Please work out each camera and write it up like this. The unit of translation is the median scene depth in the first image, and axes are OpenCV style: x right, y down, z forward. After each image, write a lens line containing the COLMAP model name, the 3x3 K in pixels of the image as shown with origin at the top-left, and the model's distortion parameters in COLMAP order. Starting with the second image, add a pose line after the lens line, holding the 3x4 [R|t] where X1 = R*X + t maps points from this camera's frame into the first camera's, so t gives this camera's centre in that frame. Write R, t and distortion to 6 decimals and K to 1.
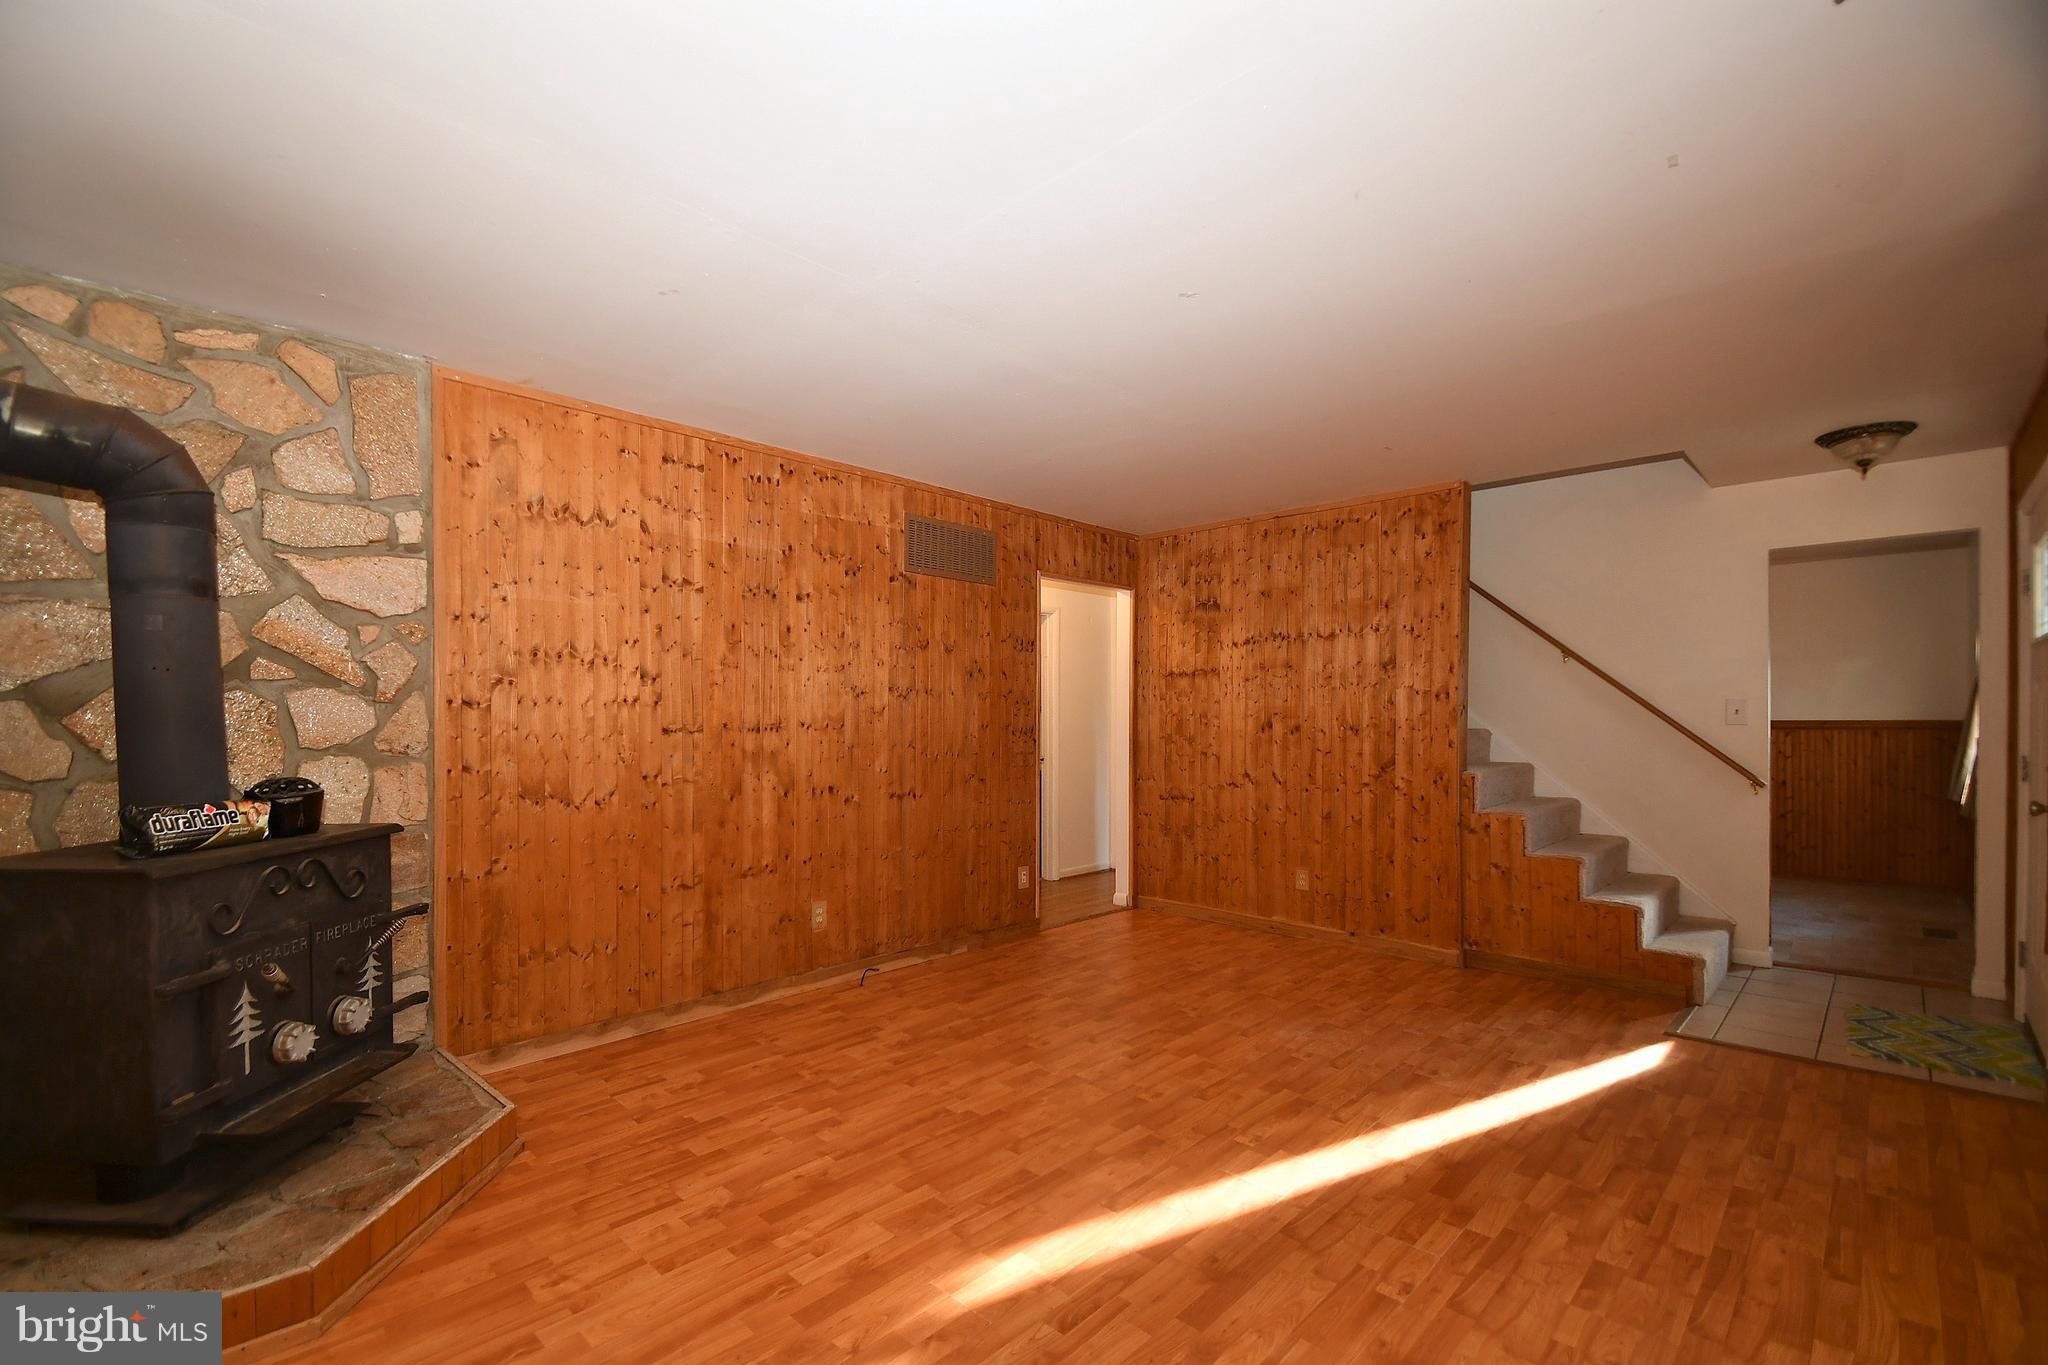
lens RADIAL K [[897.0, 0, 1001.8], [0, 897.0, 721.7], [0, 0, 1]] dist [0.017128, -0.016555]
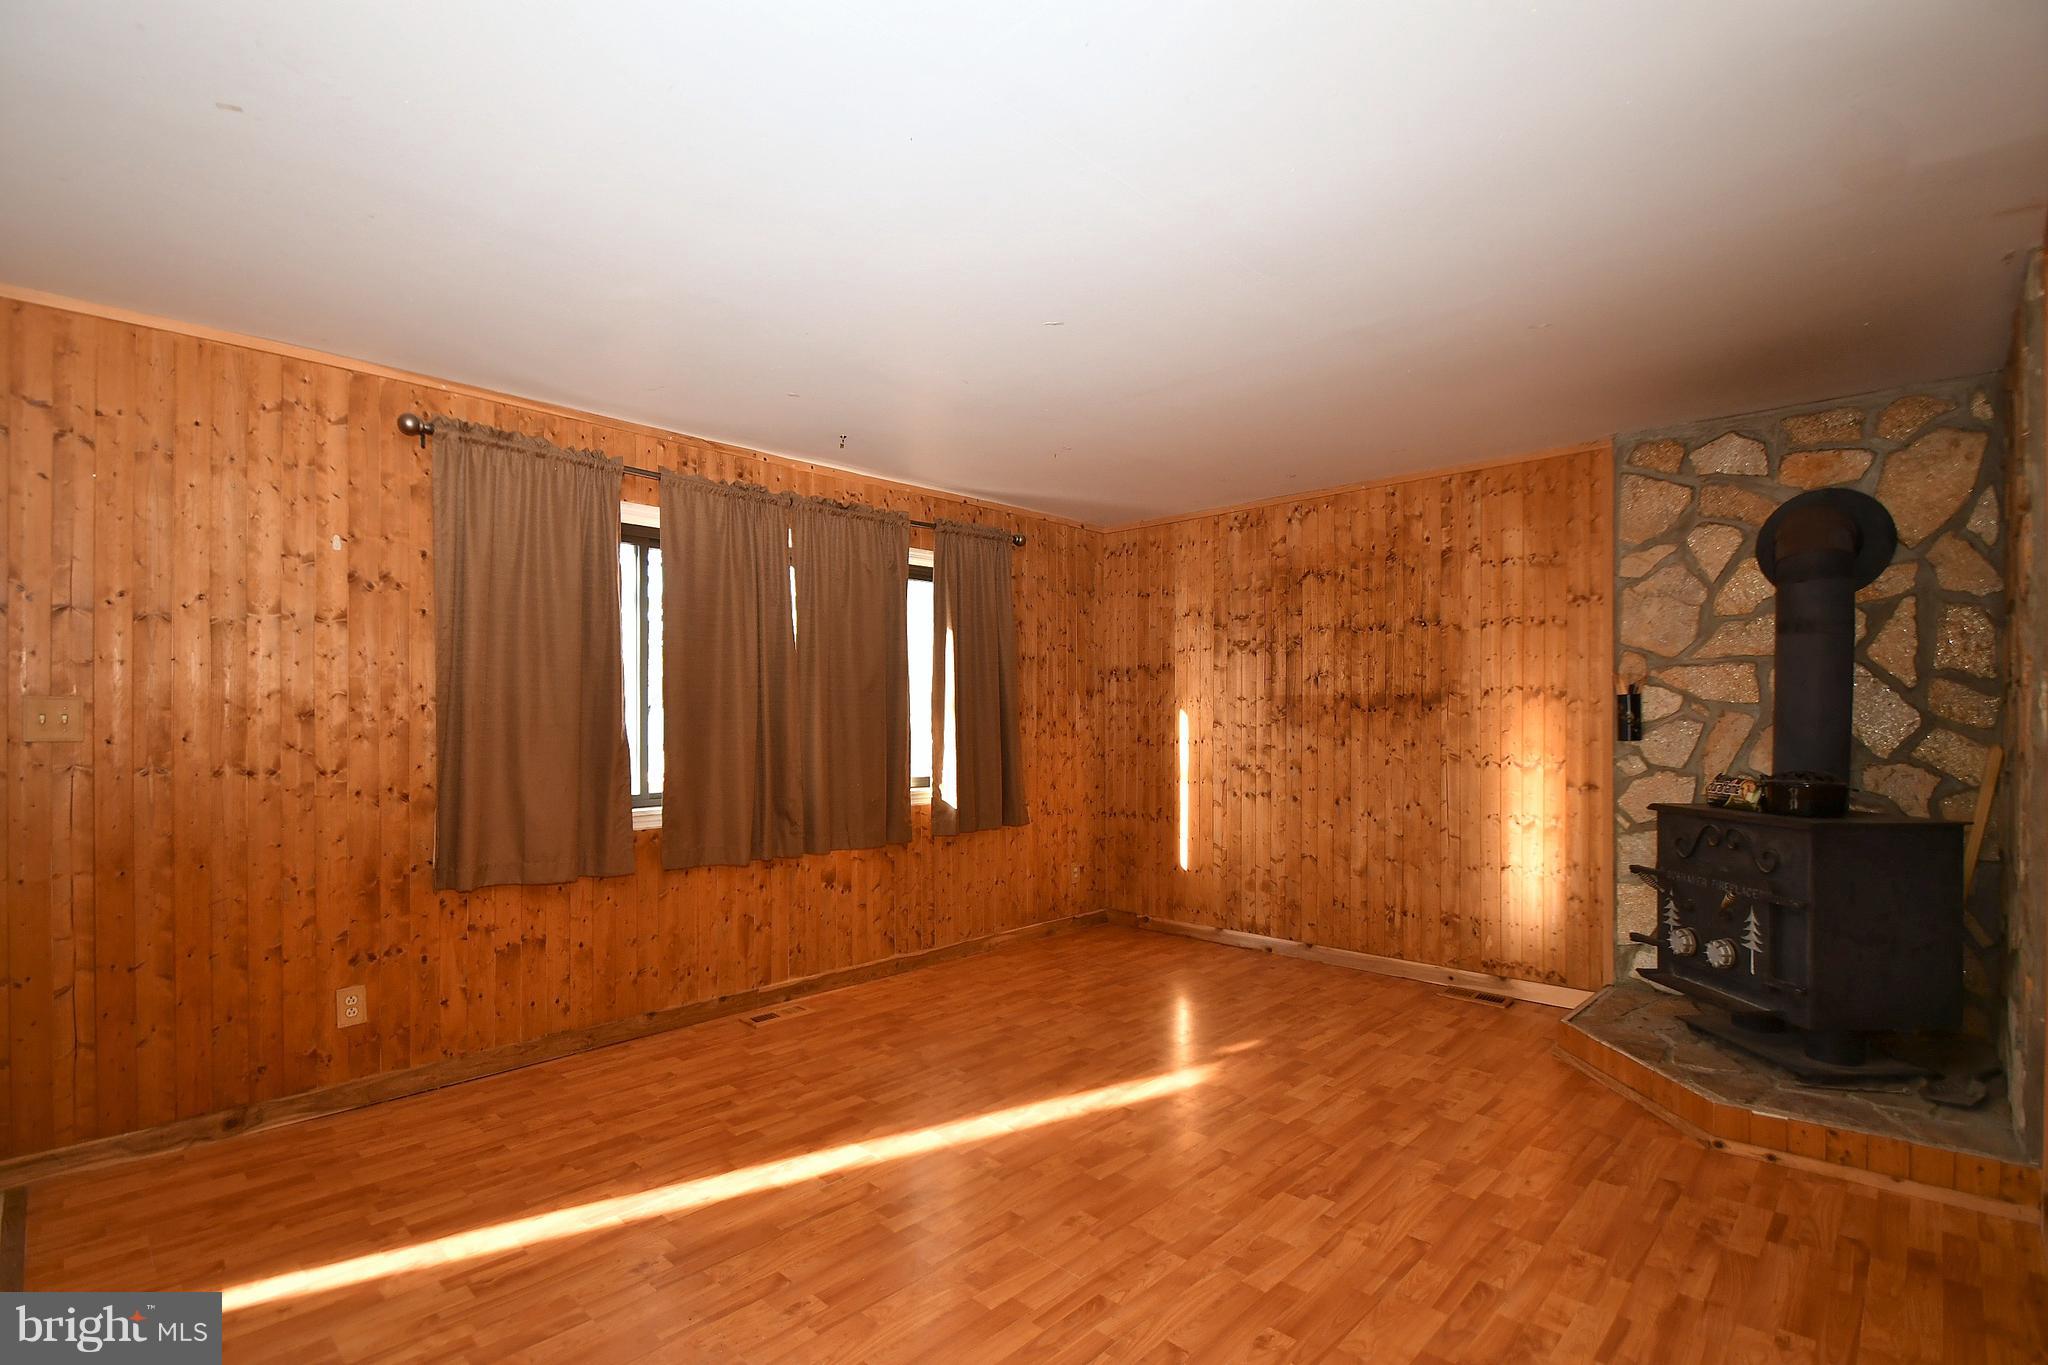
lens RADIAL K [[957.5, 0, 1006.2], [0, 957.5, 724.5], [0, 0, 1]] dist [-0.000180, -0.000401]
pose [[-0.999979, 0.003139, -0.005581, 0.183362], [0.003077, 0.999935, 0.010966, -0.010623], [0.005615, 0.010949, -0.999924, 1.431180]]
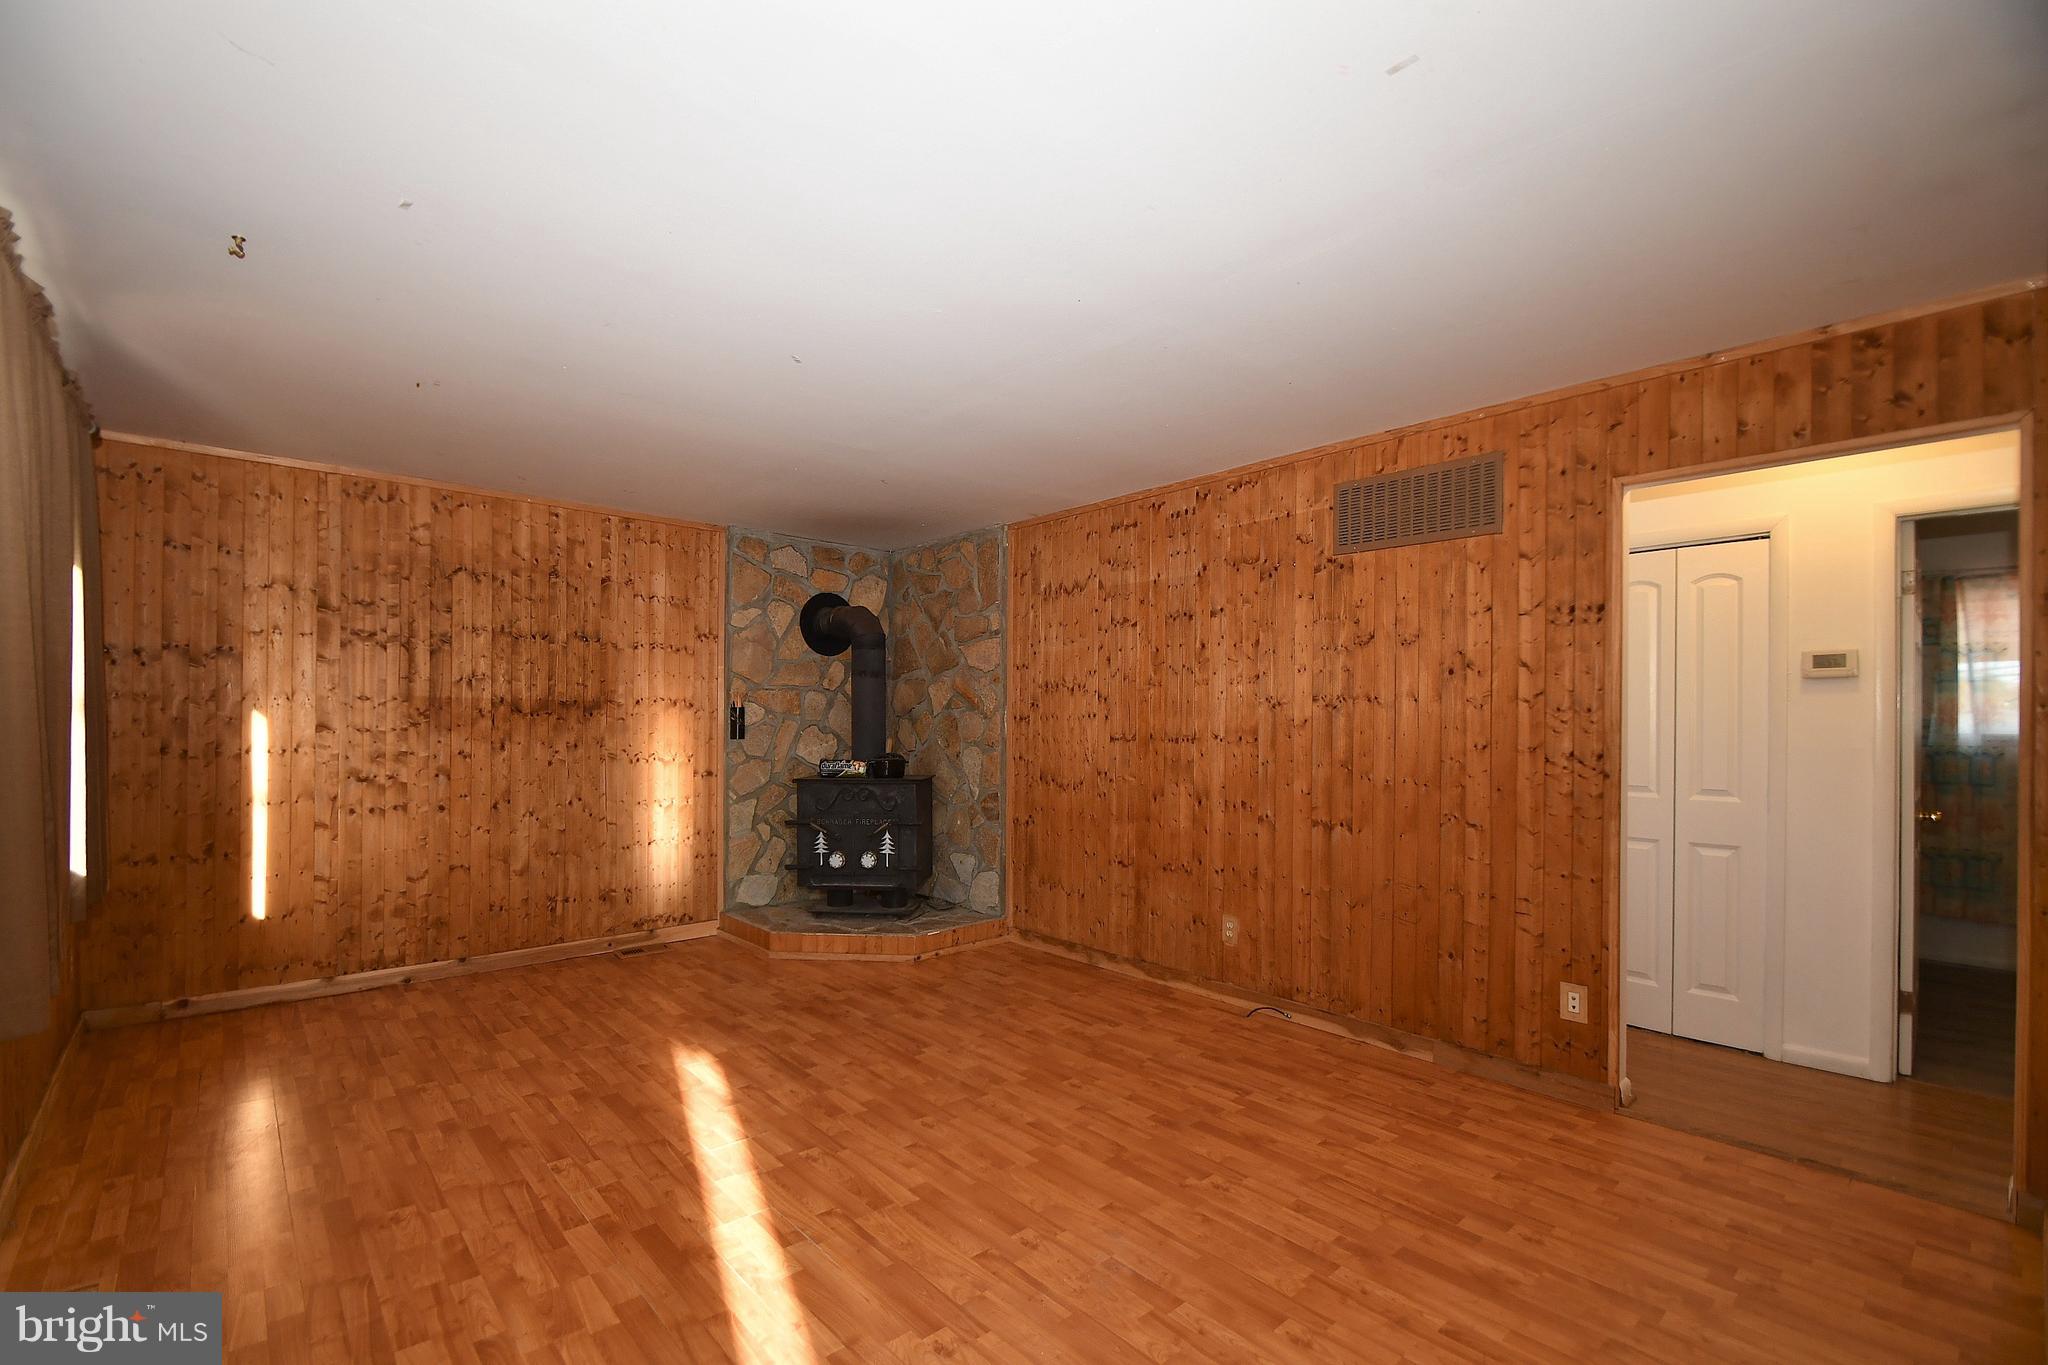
lens RADIAL K [[897.0, 0, 1001.8], [0, 897.0, 721.7], [0, 0, 1]] dist [0.017128, -0.016555]
pose [[-0.076582, 0.000103, -0.997063, 0.890578], [-0.011690, 0.999931, 0.001001, -0.013397], [0.996995, 0.011732, -0.076576, 0.909999]]
